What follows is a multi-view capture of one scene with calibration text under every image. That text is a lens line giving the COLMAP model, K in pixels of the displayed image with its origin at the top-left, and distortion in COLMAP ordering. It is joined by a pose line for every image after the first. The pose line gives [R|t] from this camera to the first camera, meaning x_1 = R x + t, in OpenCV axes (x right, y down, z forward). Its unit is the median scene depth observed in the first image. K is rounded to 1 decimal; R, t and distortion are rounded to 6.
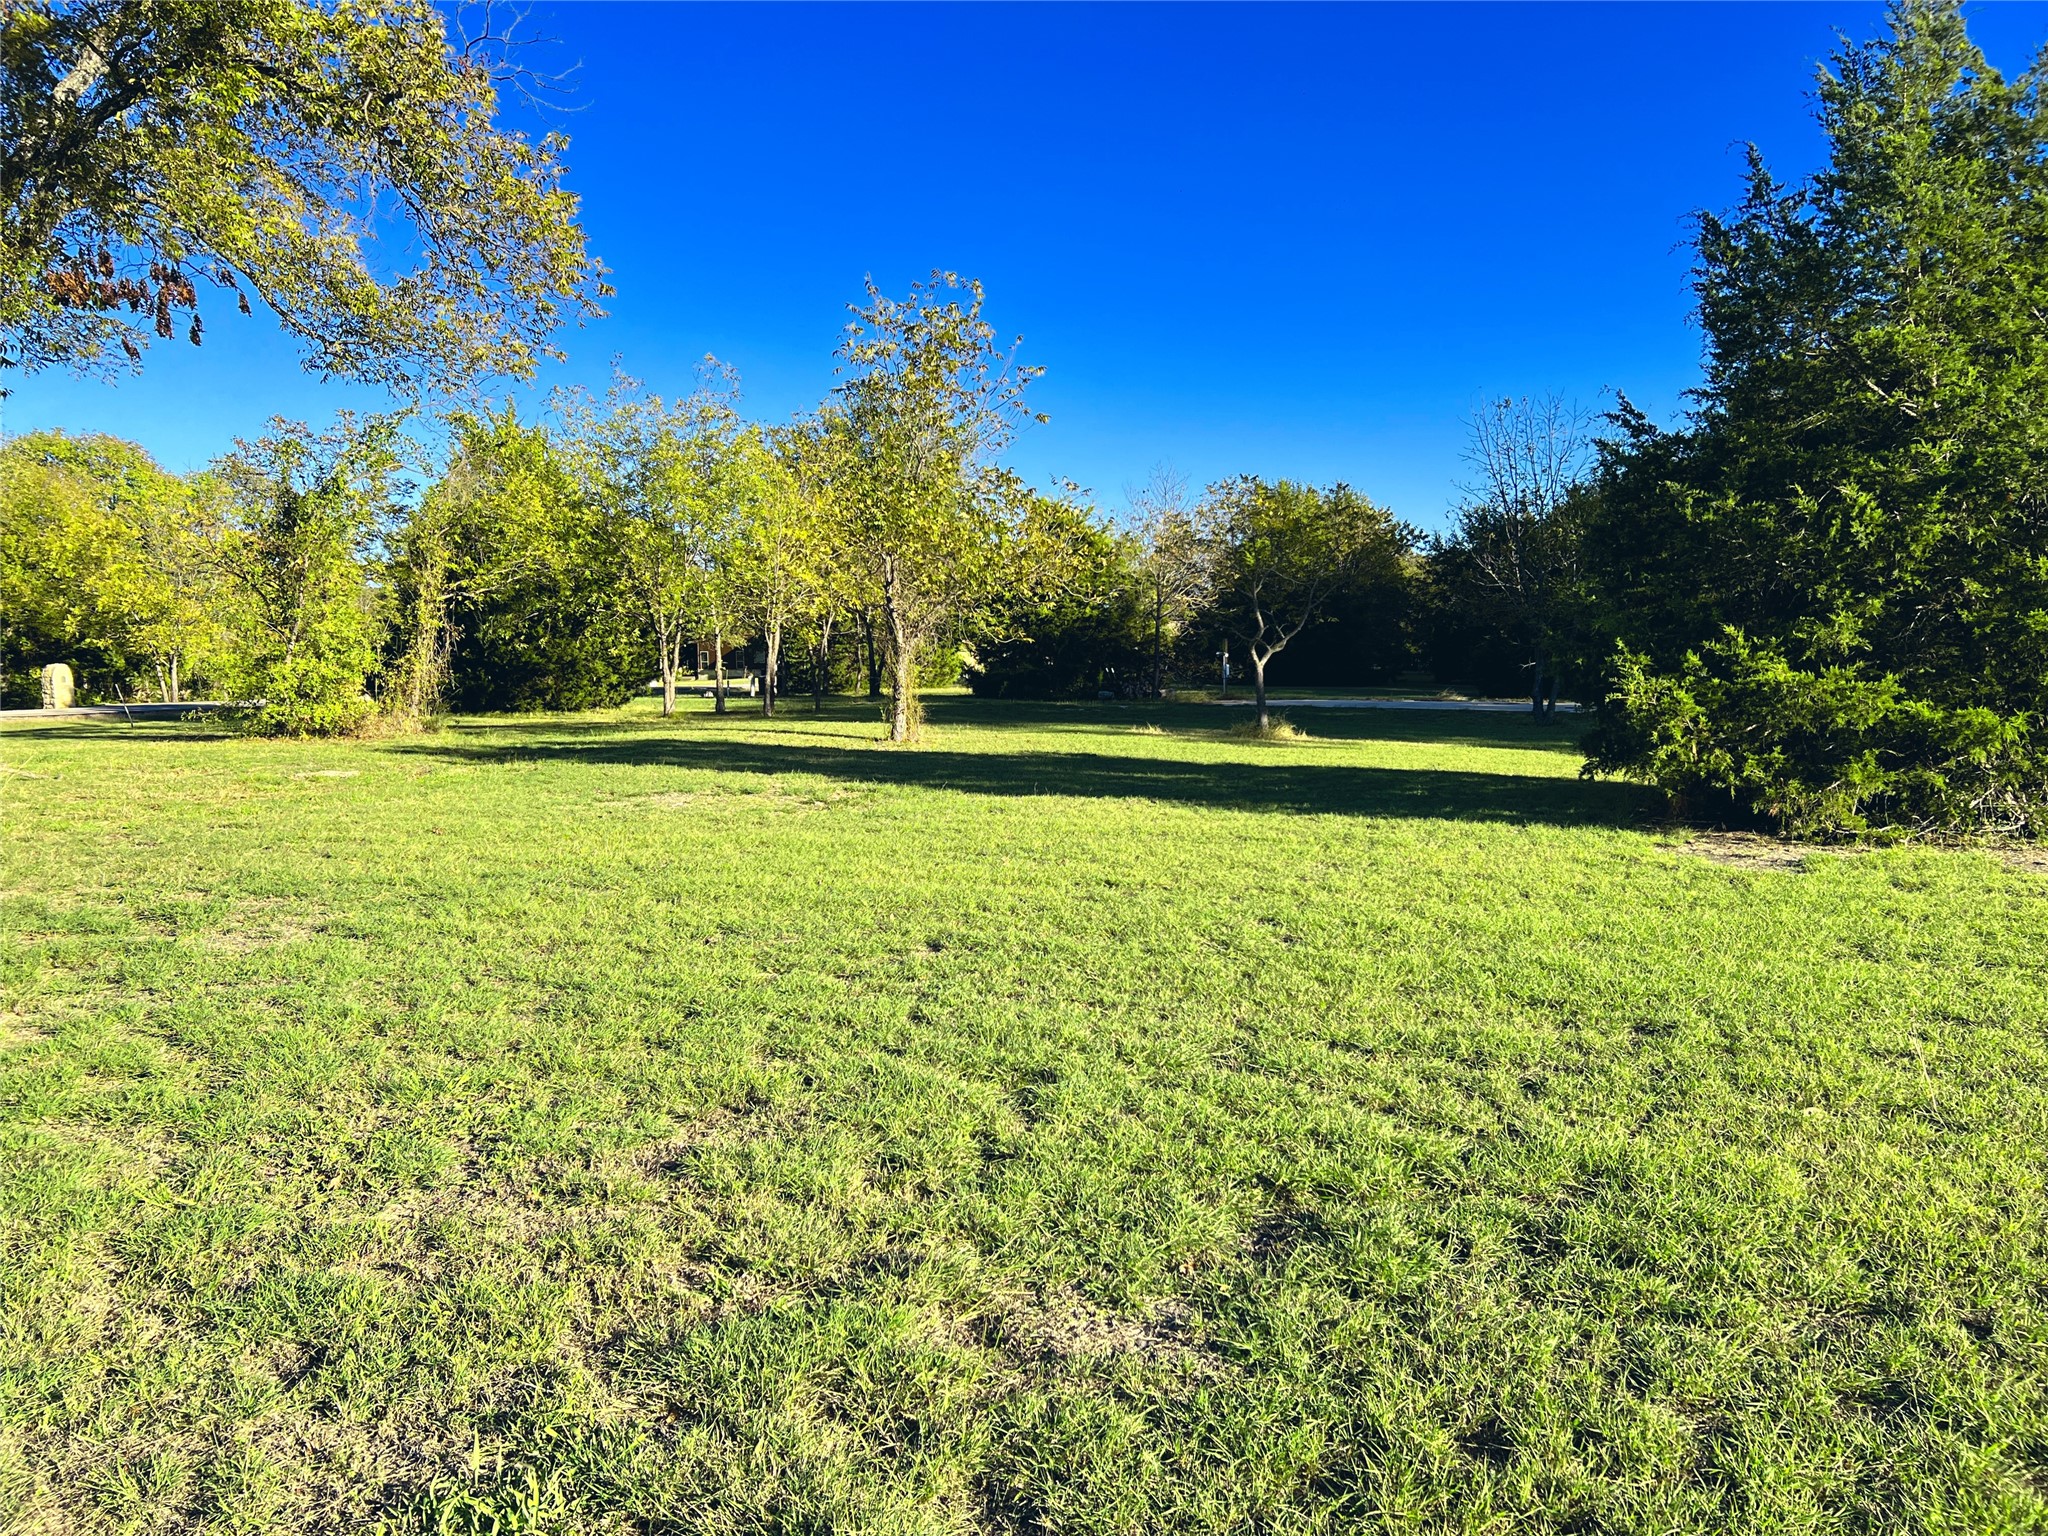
lens RADIAL K [[1555.9, 0, 1020.2], [0, 1555.9, 771.6], [0, 0, 1]] dist [0.052810, -0.044386]
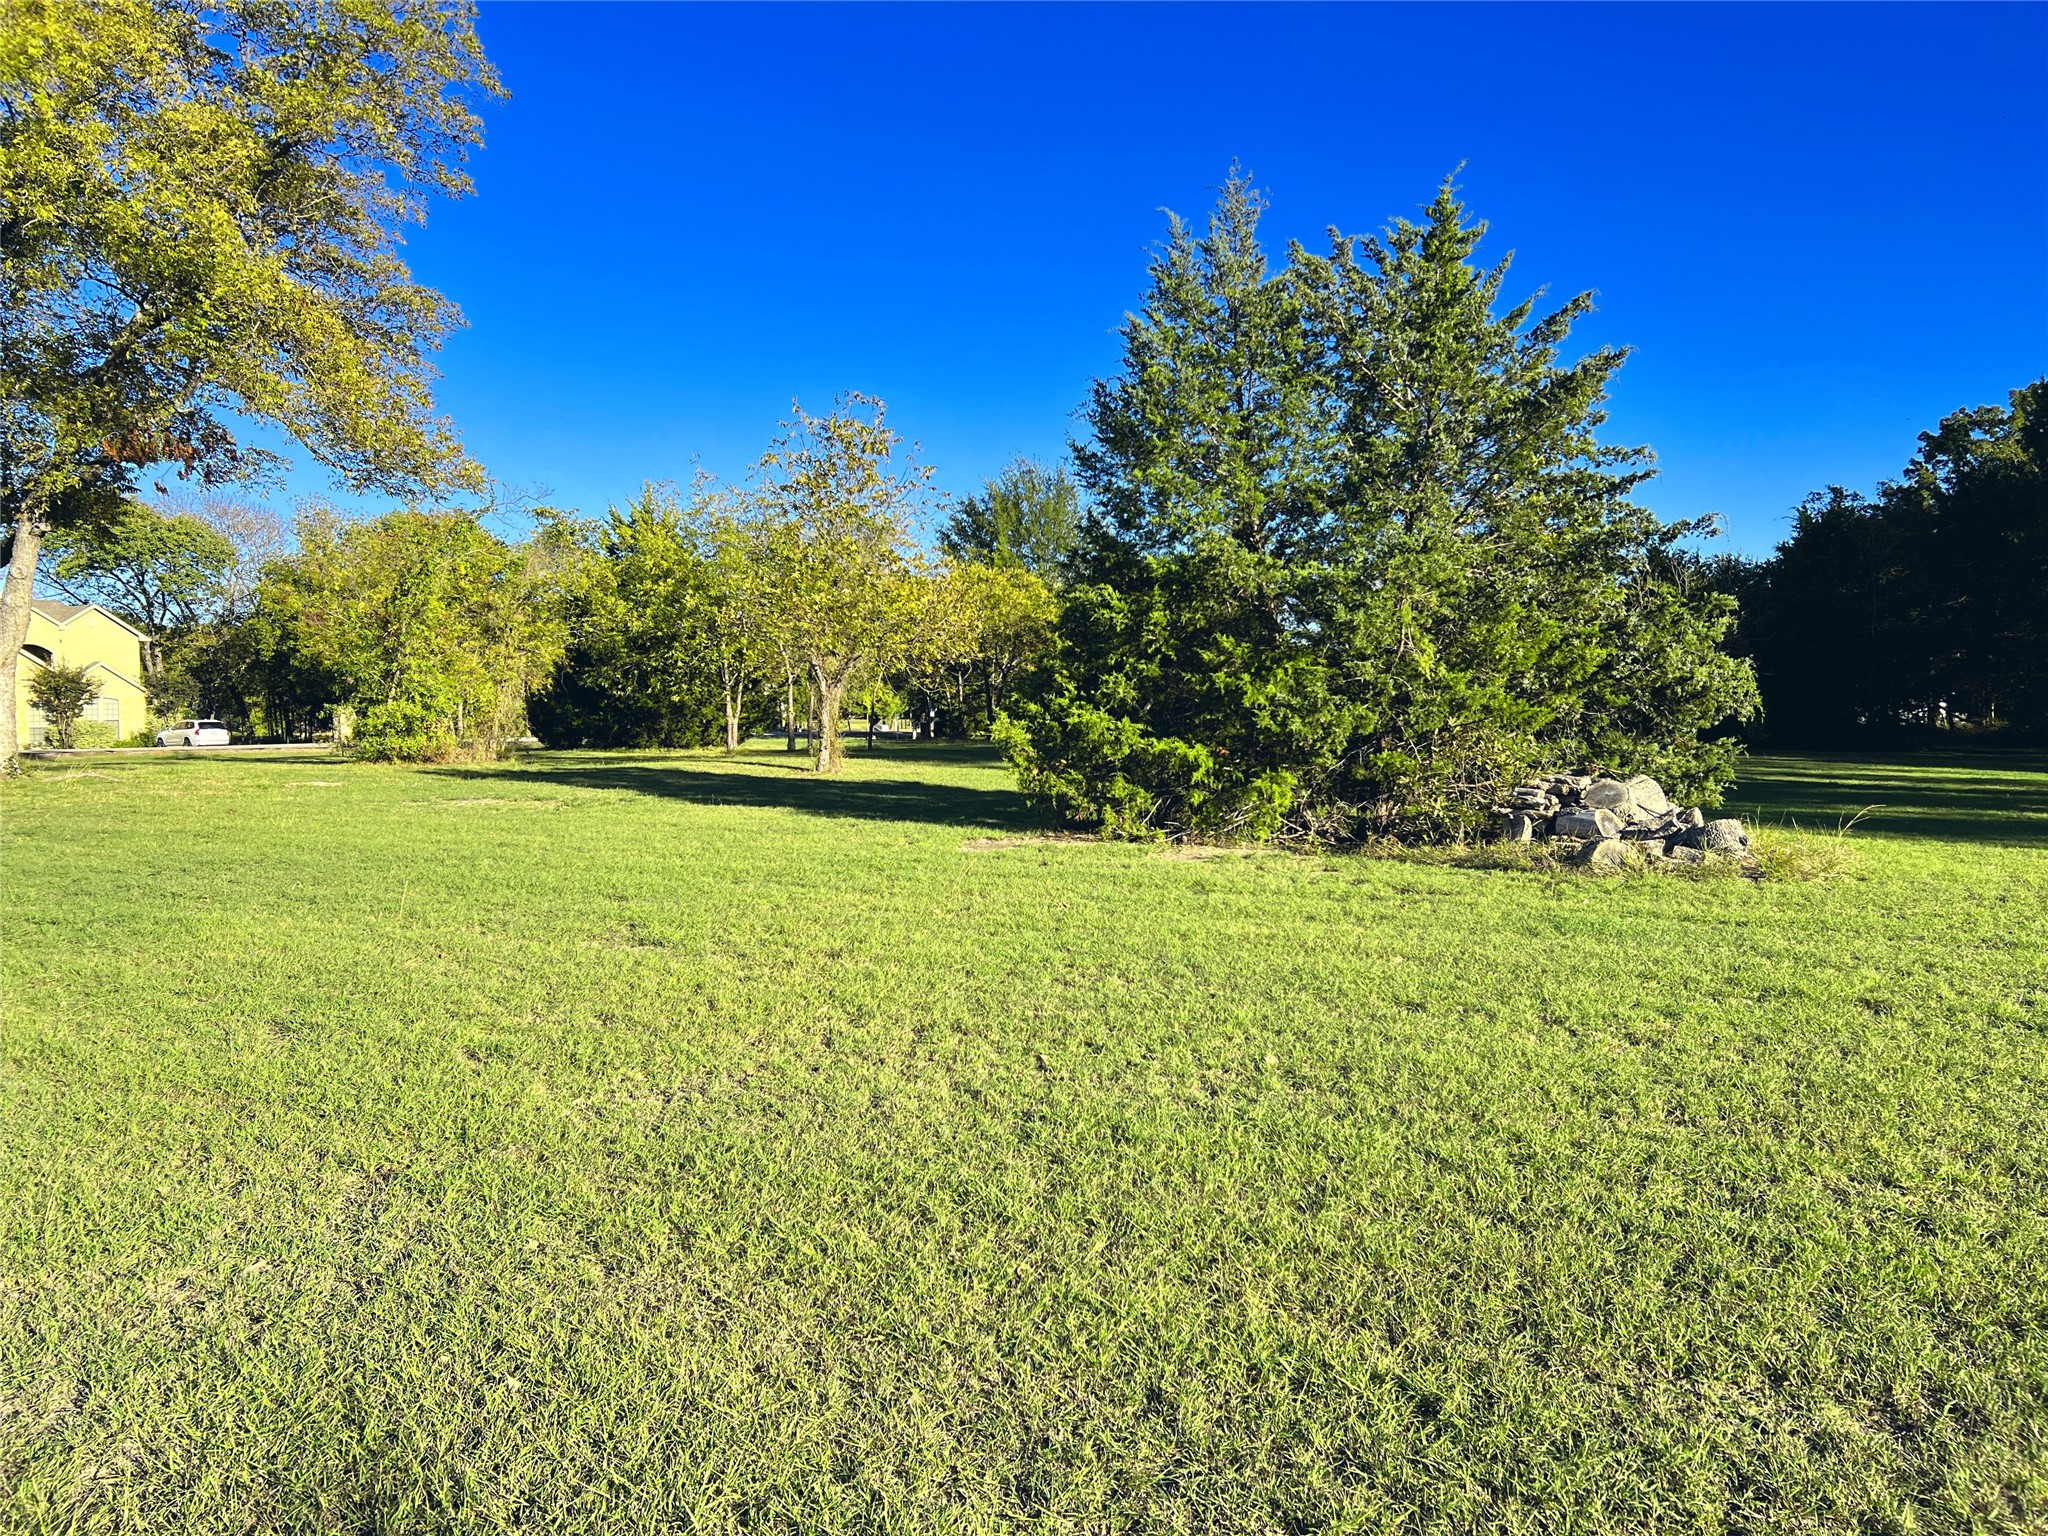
lens RADIAL K [[1555.9, 0, 1020.2], [0, 1555.9, 771.6], [0, 0, 1]] dist [0.052810, -0.044386]
pose [[0.977085, 0.016839, -0.212182, 0.299511], [-0.023699, 0.999274, -0.029830, 0.011420], [0.211525, 0.034175, 0.976775, -0.142599]]
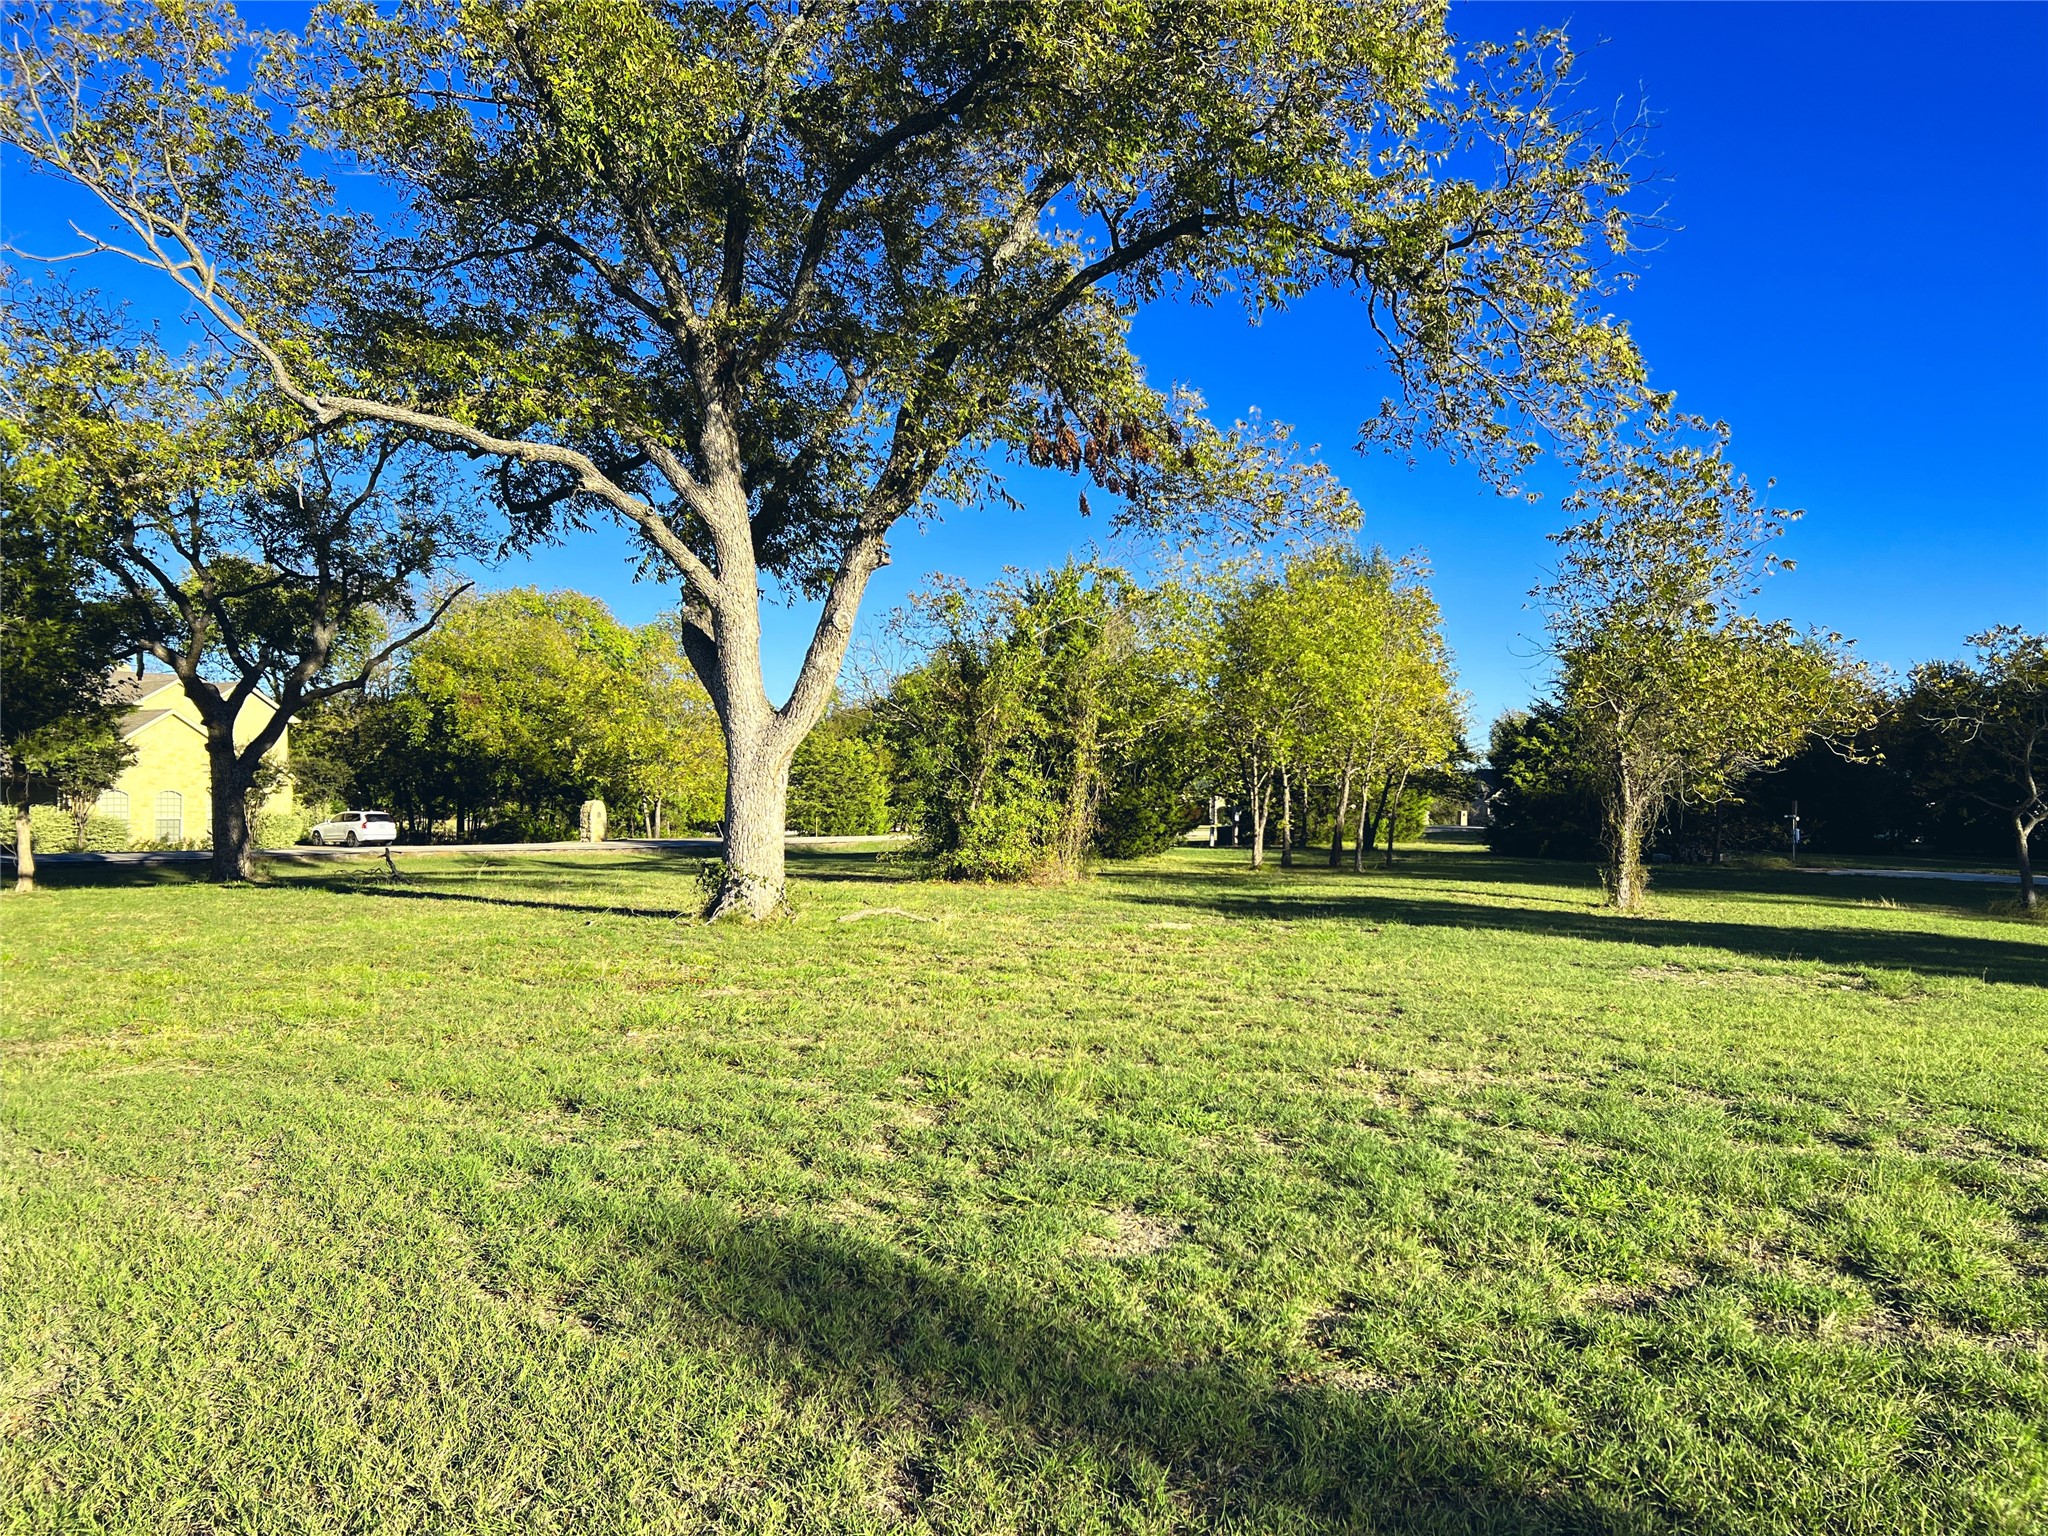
lens RADIAL K [[1555.9, 0, 1020.2], [0, 1555.9, 771.6], [0, 0, 1]] dist [0.052810, -0.044386]
pose [[0.983102, 0.018777, -0.182094, -0.235408], [-0.035913, 0.995179, -0.091268, -0.001406], [0.179502, 0.096266, 0.979036, 0.003748]]
